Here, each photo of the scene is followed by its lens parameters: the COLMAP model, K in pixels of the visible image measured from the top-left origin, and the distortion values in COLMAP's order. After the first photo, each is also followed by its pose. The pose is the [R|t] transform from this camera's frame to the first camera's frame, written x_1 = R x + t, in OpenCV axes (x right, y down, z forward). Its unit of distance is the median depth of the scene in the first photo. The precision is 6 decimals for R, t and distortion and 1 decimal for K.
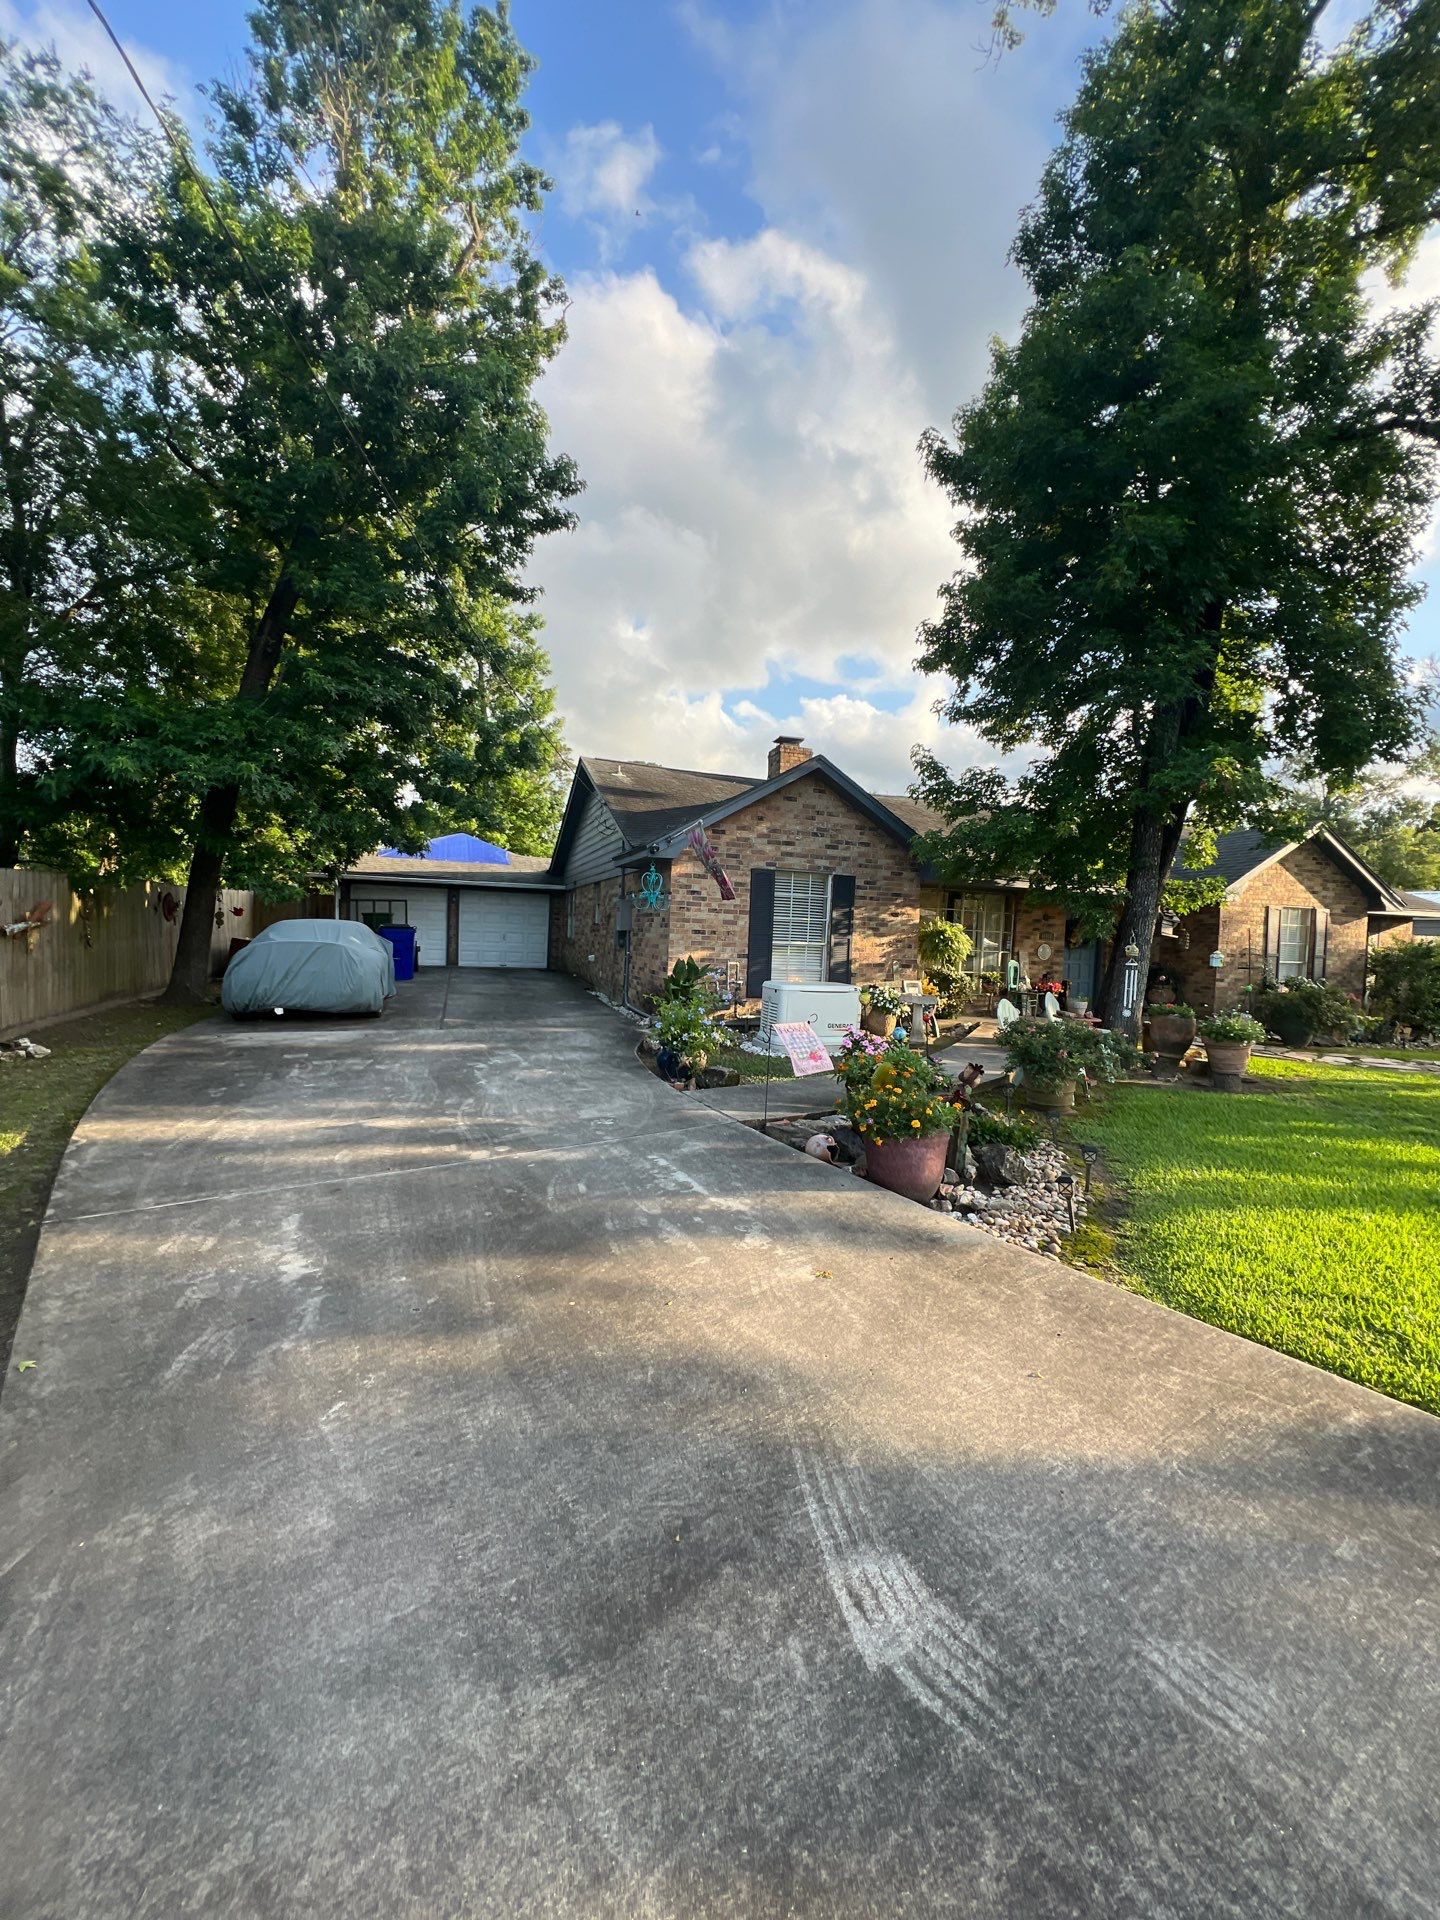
lens RADIAL K [[770.4, 0, 720.2], [0, 770.4, 943.8], [0, 0, 1]] dist [-0.002096, 0.000567]
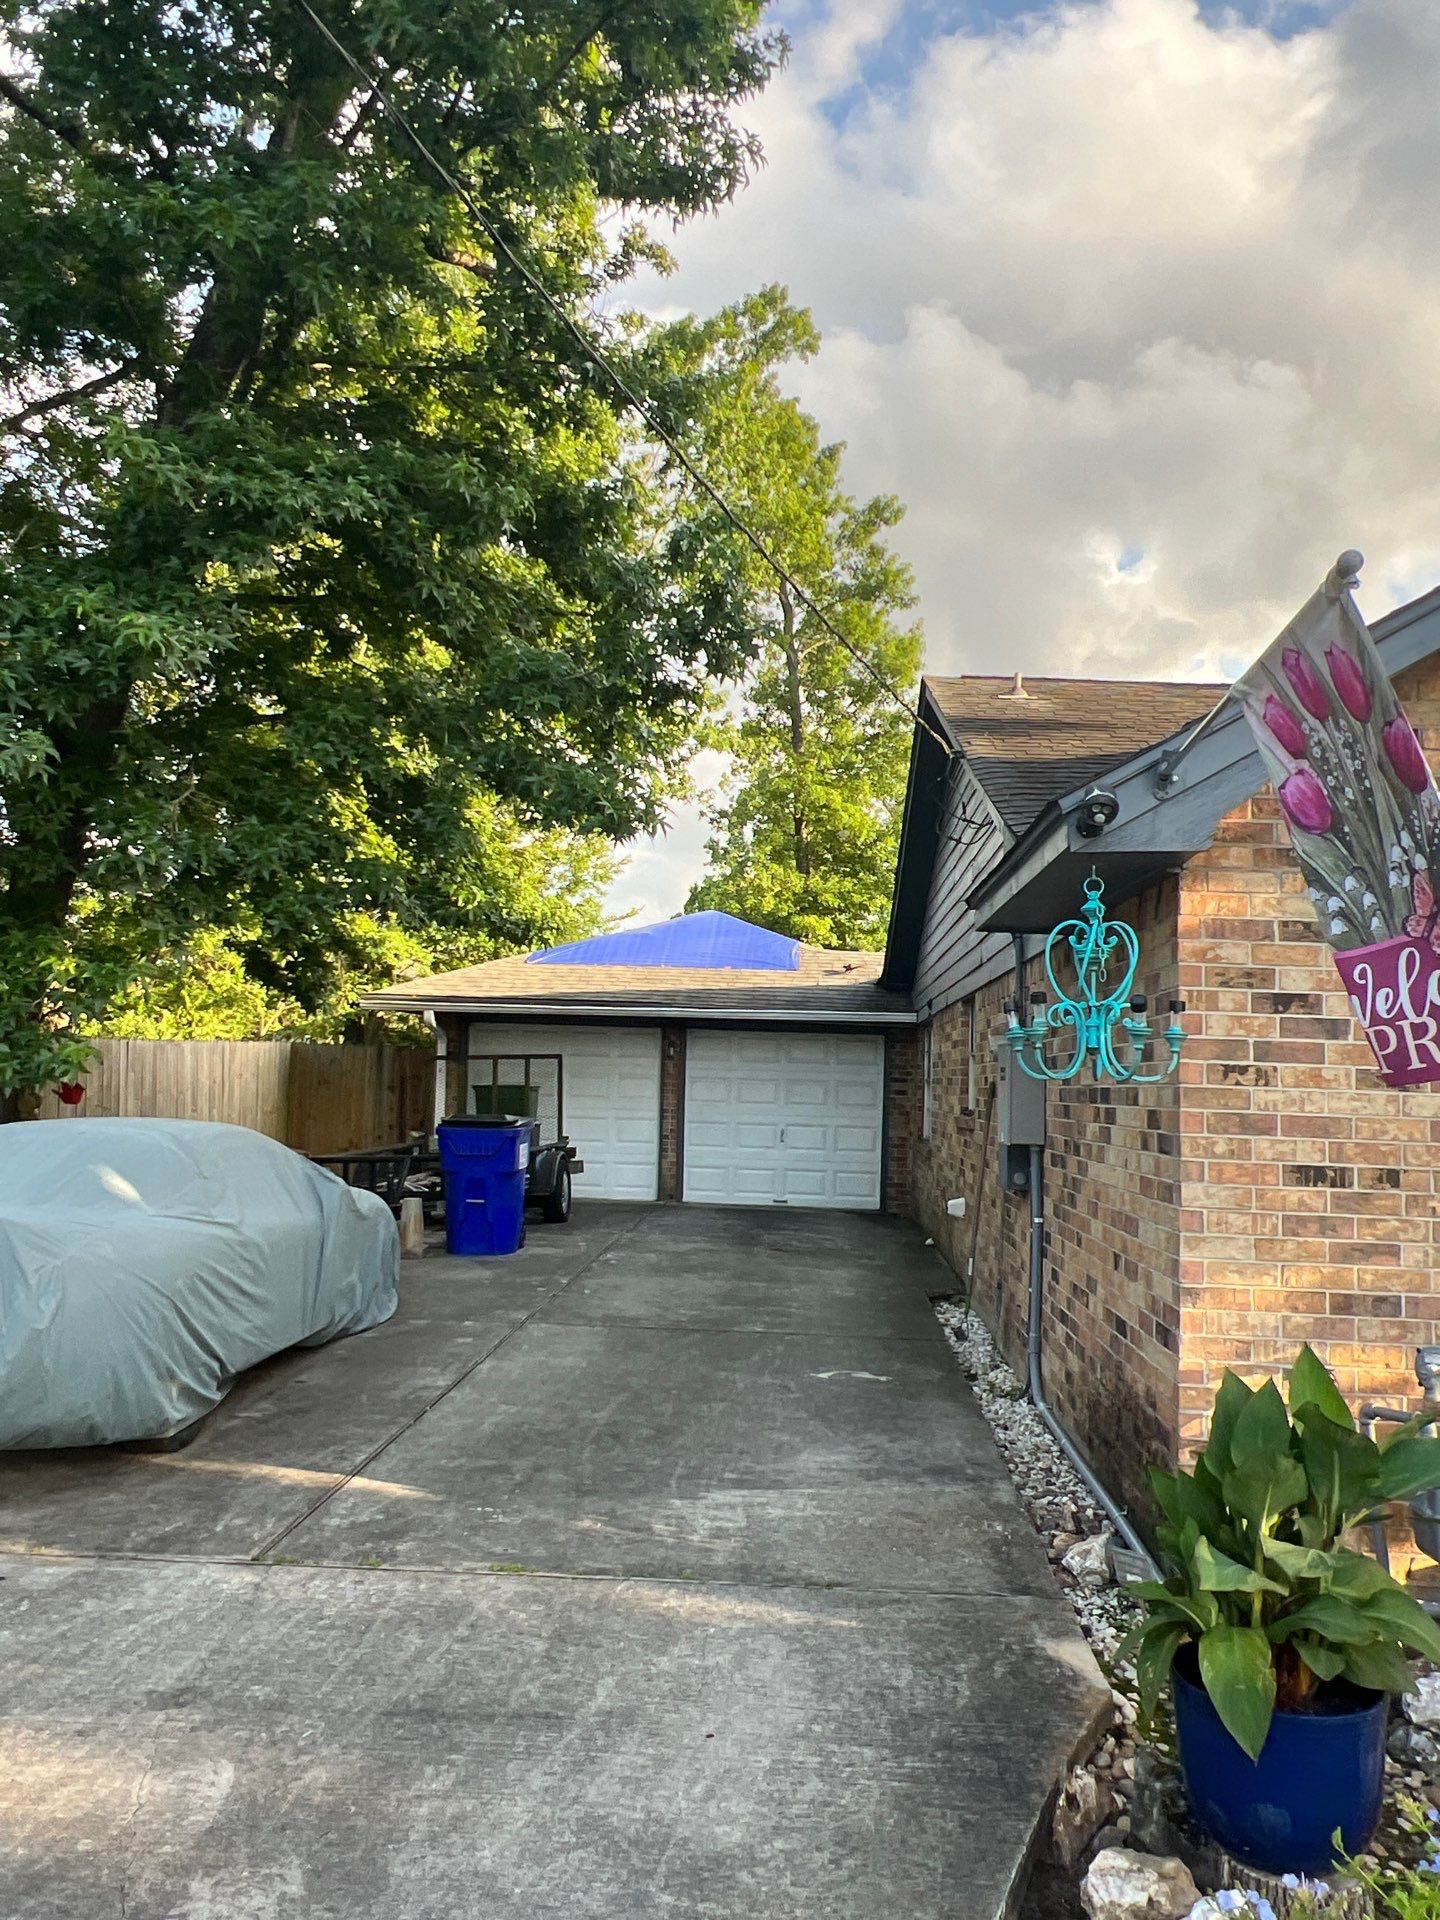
lens RADIAL K [[1373.6, 0, 720.0], [0, 1373.6, 960.0], [0, 0, 1]] dist [-0.000330, 0.001269]
pose [[0.925107, -0.046631, -0.376832, -0.018270], [0.001277, 0.992807, -0.119721, -0.015632], [0.379704, 0.110274, 0.918512, 0.288529]]
